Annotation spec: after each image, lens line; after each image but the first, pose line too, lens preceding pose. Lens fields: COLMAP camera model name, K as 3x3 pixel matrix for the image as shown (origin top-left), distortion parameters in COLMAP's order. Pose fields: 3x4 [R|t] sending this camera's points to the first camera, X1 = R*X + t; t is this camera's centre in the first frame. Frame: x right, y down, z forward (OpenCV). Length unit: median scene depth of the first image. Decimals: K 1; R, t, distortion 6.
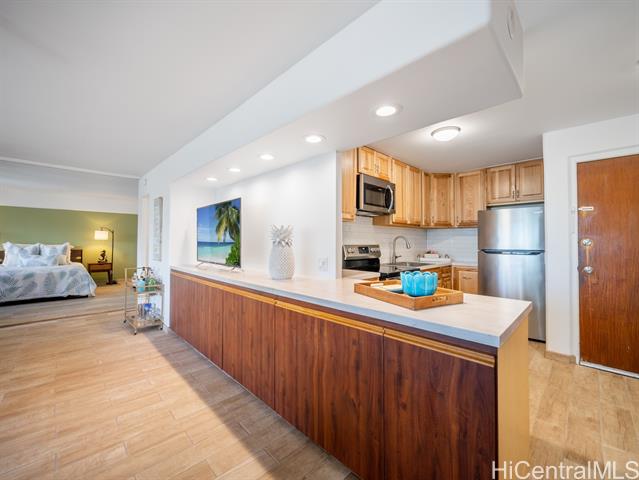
lens RADIAL K [[260.2, 0, 318.9], [0, 260.2, 239.3], [0, 0, 1]] dist [-0.004012, -0.000006]
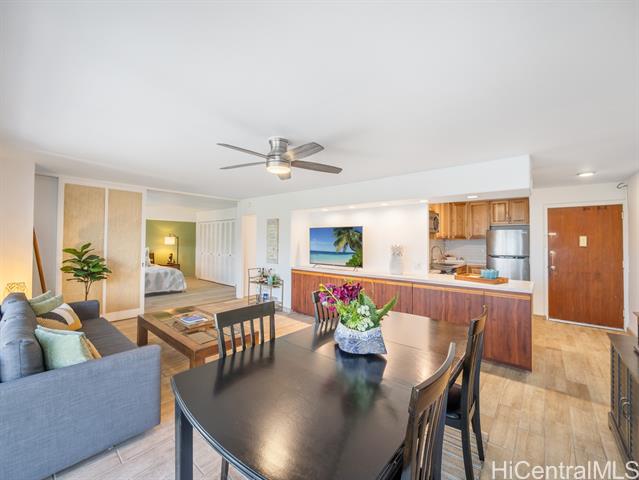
lens RADIAL K [[260.2, 0, 320.2], [0, 260.2, 239.1], [0, 0, 1]] dist [-0.004012, -0.000006]
pose [[0.995937, 0.002350, 0.090021, -0.655102], [-0.002770, 0.999986, 0.004535, -0.075963], [-0.090009, -0.004766, 0.995930, -0.578128]]
